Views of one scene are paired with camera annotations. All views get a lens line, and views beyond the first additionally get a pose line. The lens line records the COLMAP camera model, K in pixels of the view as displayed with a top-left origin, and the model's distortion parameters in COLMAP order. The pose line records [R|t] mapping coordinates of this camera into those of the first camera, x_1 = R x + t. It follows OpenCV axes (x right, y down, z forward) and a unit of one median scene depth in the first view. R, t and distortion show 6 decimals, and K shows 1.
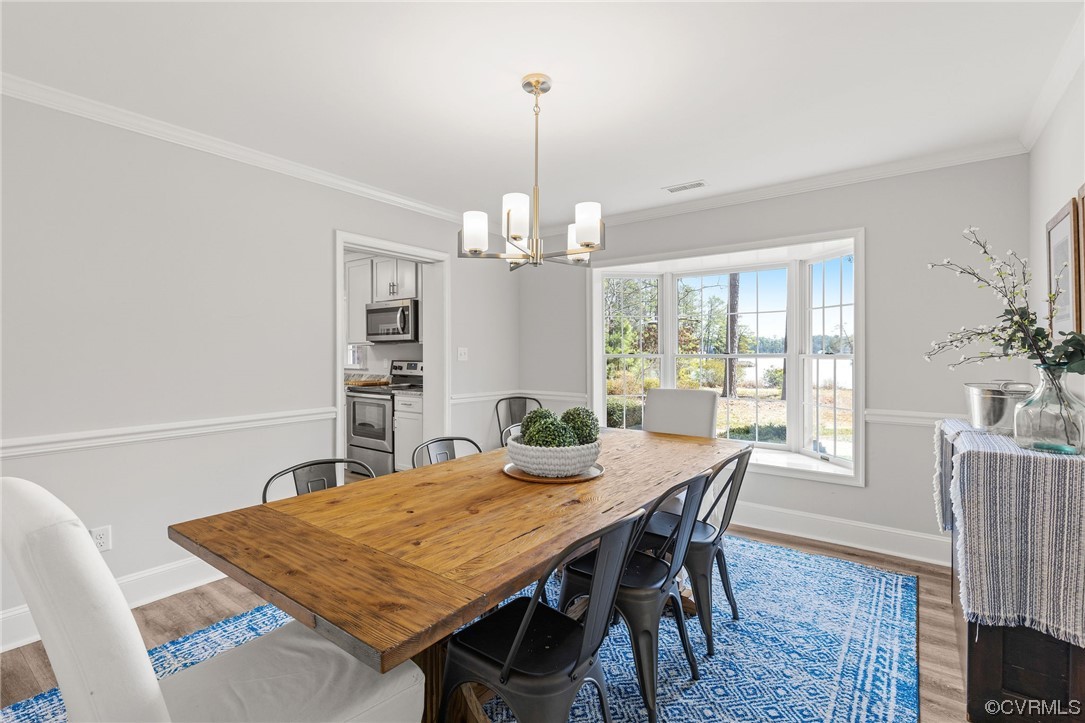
lens RADIAL K [[496.6, 0, 536.6], [0, 496.6, 358.1], [0, 0, 1]] dist [0.003875, -0.000401]
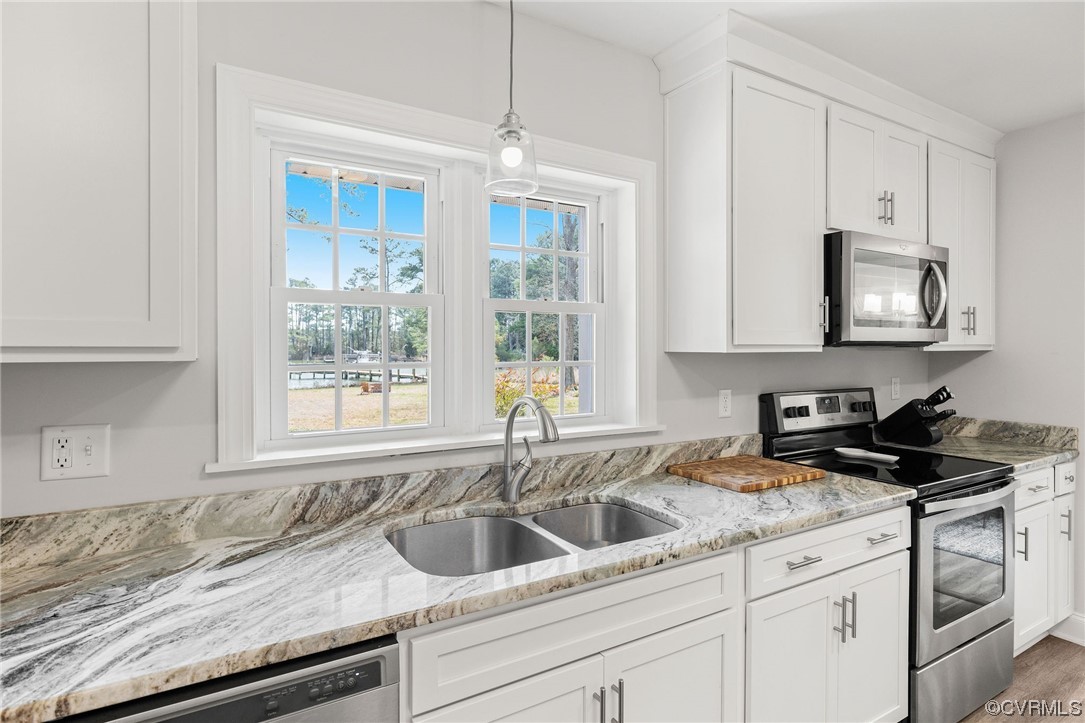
lens RADIAL K [[562.9, 0, 547.2], [0, 562.9, 348.7], [0, 0, 1]] dist [0.000652, -0.000673]
pose [[0.381953, -0.000496, 0.924182, -0.754554], [0.003690, 0.999993, -0.000989, -0.028986], [-0.924174, 0.003788, 0.381952, 1.023271]]
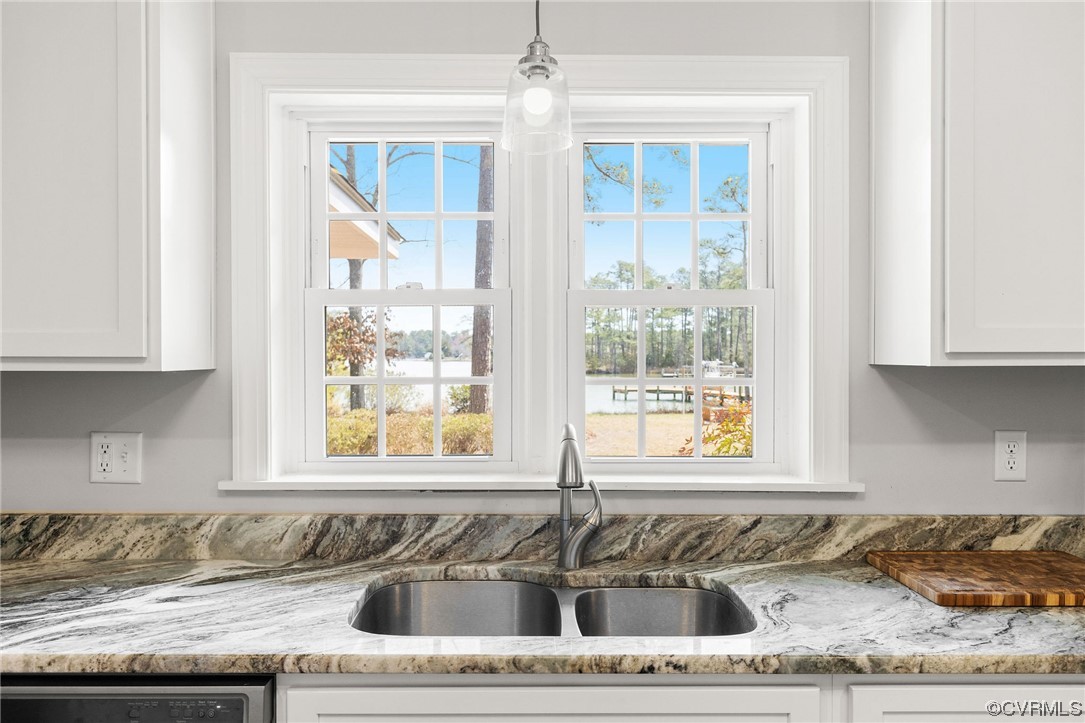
lens RADIAL K [[851.0, 0, 538.1], [0, 851.0, 364.1], [0, 0, 1]] dist [0.000092, 0.000039]
pose [[0.796777, -0.004071, 0.604260, -0.693103], [0.001606, 0.999988, 0.004621, -0.028973], [-0.604271, -0.002711, 0.796774, 0.897161]]
